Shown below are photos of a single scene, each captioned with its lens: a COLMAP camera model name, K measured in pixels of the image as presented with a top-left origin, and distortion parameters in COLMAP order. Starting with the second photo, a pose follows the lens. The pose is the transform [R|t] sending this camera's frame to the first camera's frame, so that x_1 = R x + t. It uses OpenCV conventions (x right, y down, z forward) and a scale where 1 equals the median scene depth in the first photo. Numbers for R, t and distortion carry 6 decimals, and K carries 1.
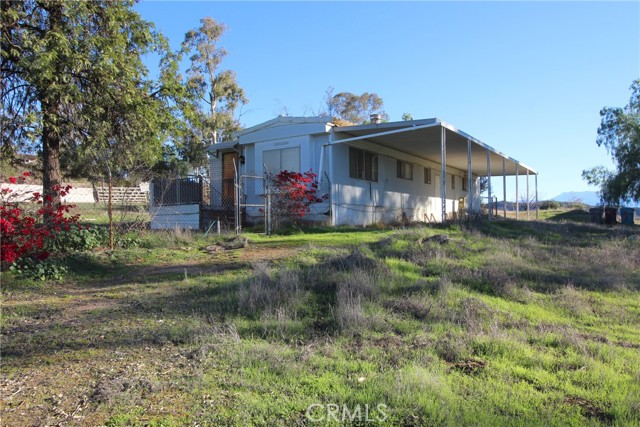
lens RADIAL K [[493.8, 0, 318.7], [0, 493.8, 215.5], [0, 0, 1]] dist [0.007121, 0.002991]
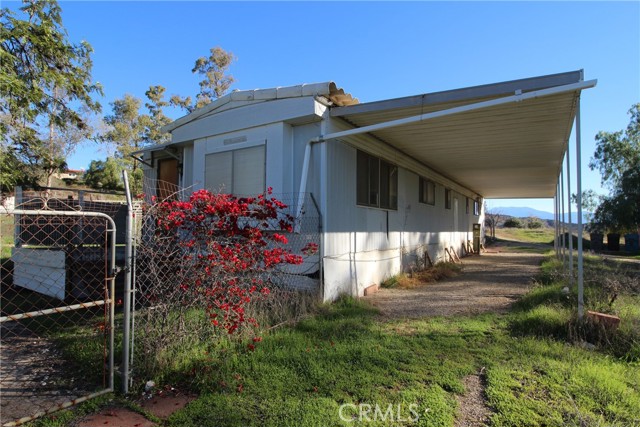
lens RADIAL K [[352.8, 0, 321.1], [0, 352.8, 213.5], [0, 0, 1]] dist [0.001531, -0.000037]
pose [[0.999734, 0.019892, 0.011644, 0.013421], [-0.019680, 0.999643, -0.018074, -0.046446], [-0.011999, 0.017840, 0.999769, 0.478895]]
